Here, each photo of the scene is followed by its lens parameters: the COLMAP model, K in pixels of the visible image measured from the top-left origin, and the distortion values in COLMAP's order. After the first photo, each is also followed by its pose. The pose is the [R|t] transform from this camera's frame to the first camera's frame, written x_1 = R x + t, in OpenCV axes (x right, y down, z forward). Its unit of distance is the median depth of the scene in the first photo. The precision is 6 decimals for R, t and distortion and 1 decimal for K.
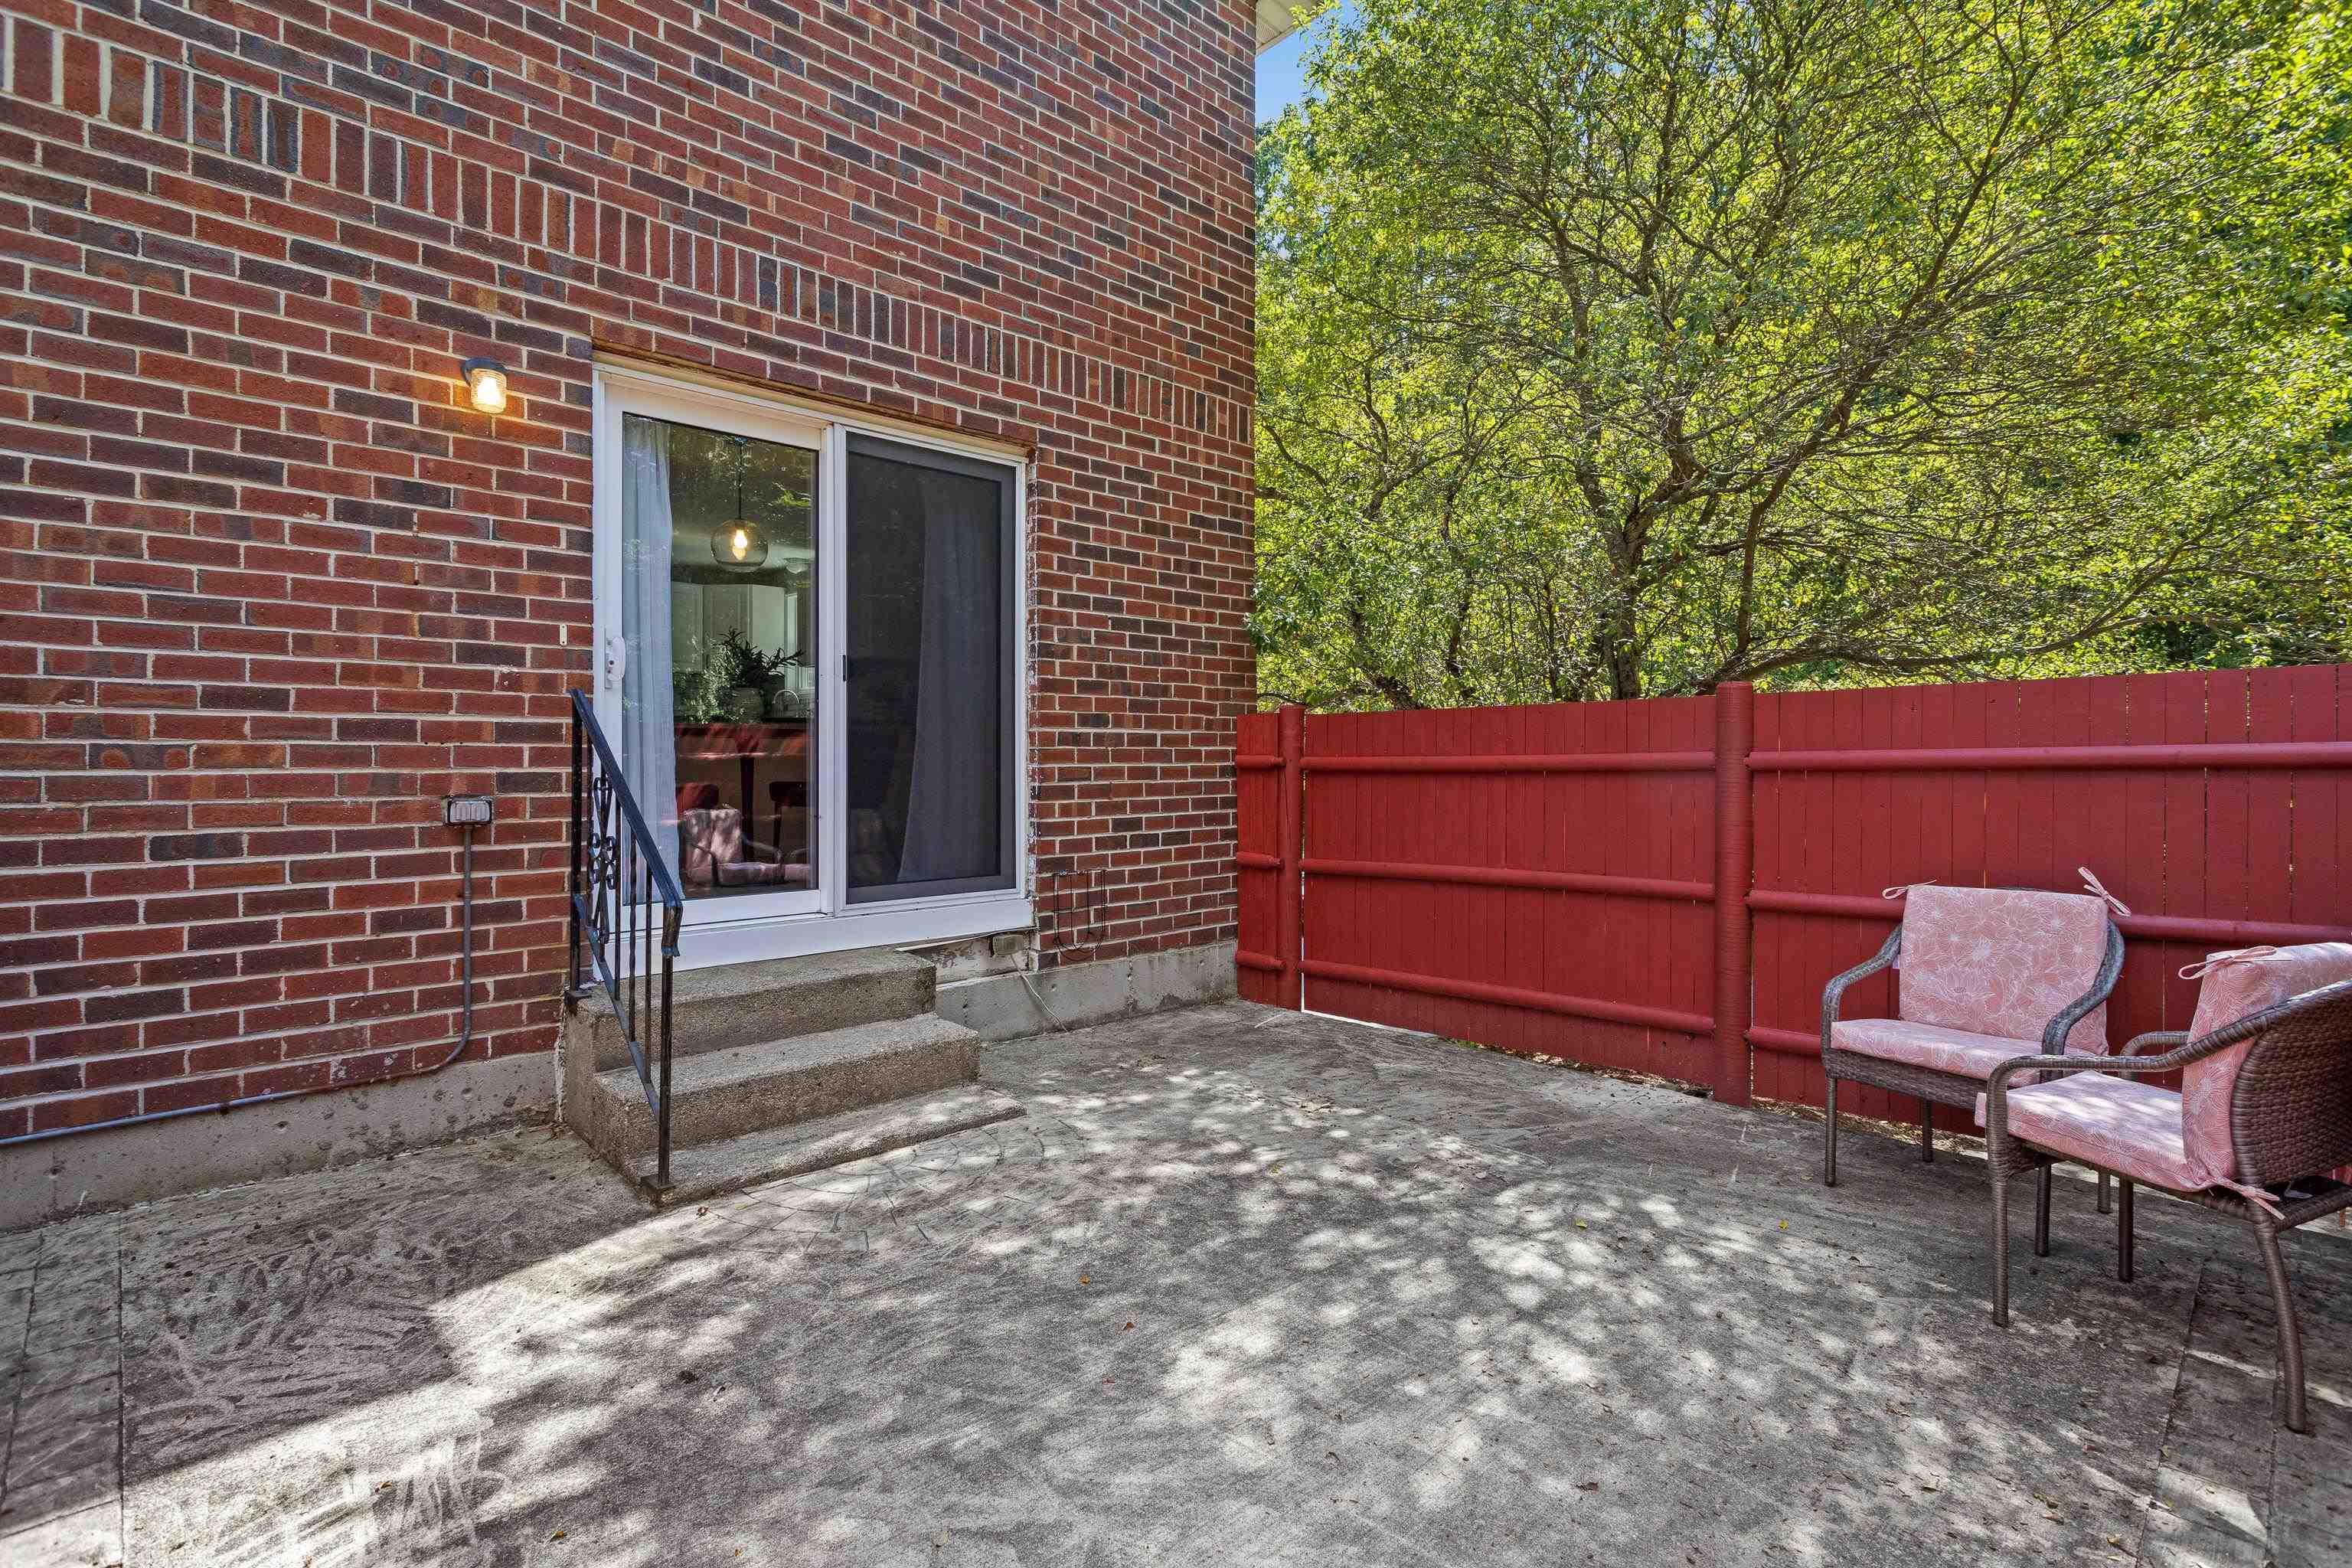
lens RADIAL K [[1121.1, 0, 1175.1], [0, 1121.1, 778.8], [0, 0, 1]] dist [-0.001021, 0.004497]
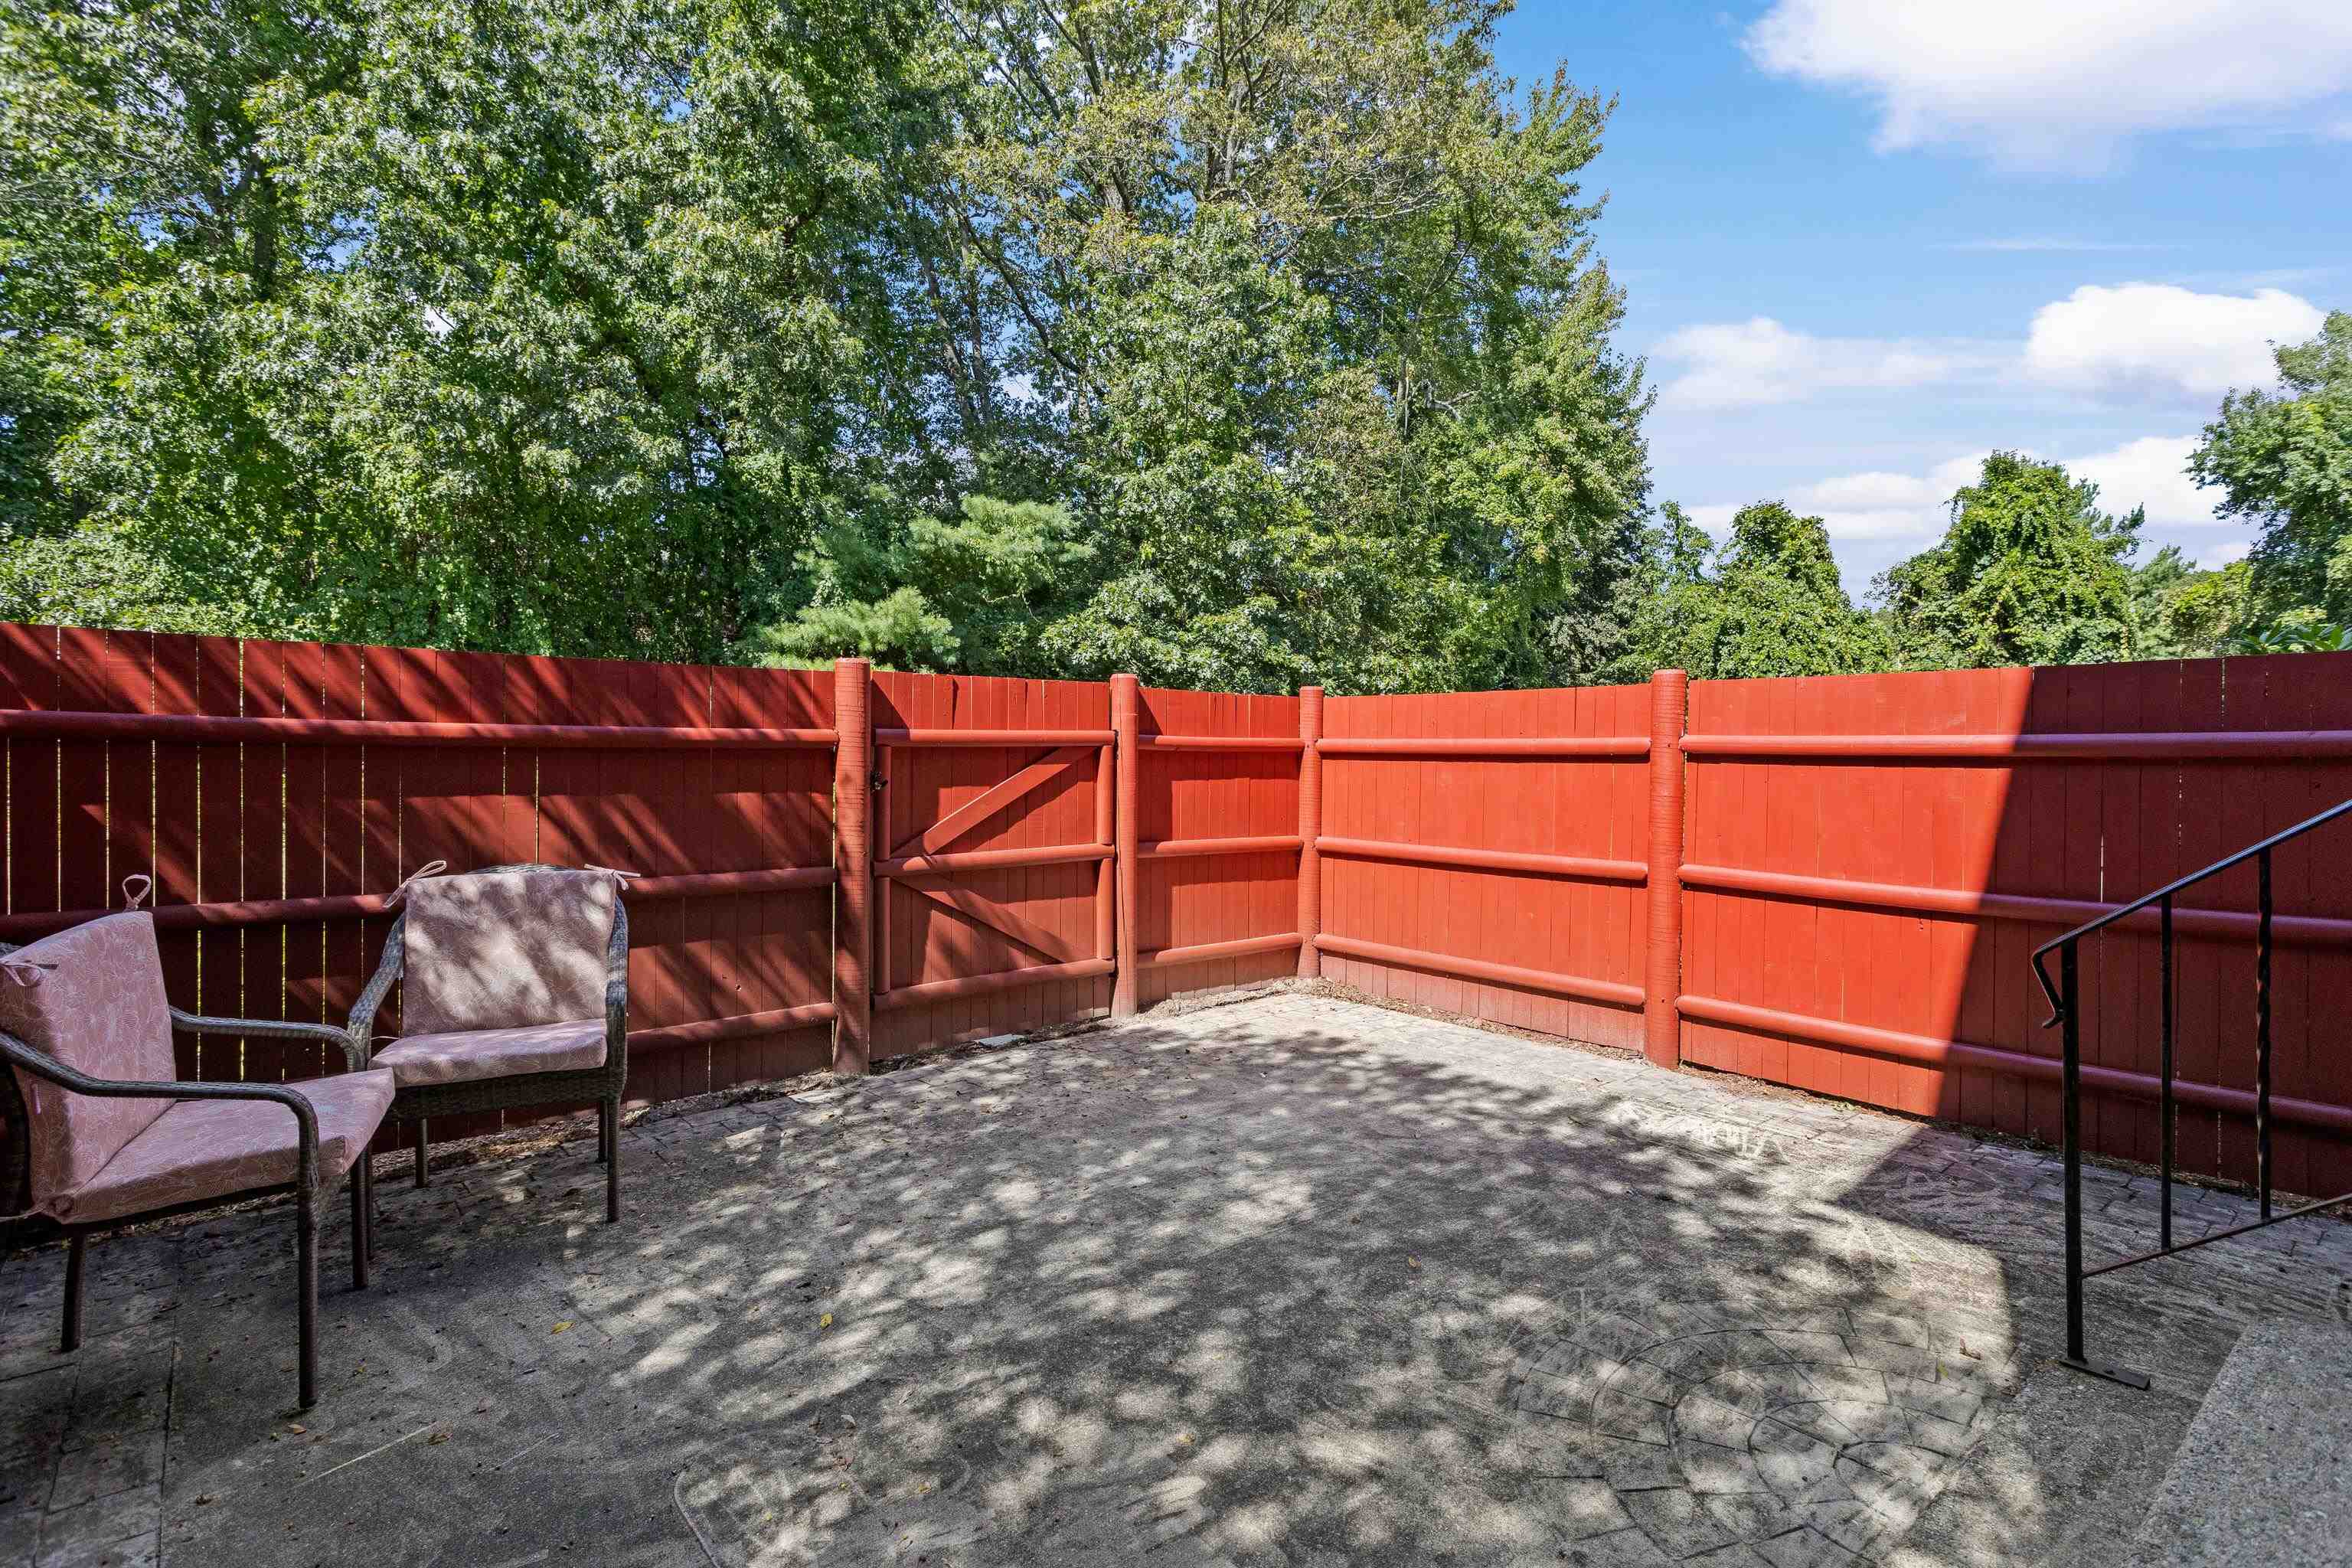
lens RADIAL K [[1121.1, 0, 1173.9], [0, 1121.1, 768.2], [0, 0, 1]] dist [-0.001021, 0.004497]
pose [[-0.998644, -0.007977, 0.051444, 0.077141], [-0.006603, 0.999618, 0.026832, -0.023635], [-0.051638, 0.026456, -0.998315, 1.936682]]
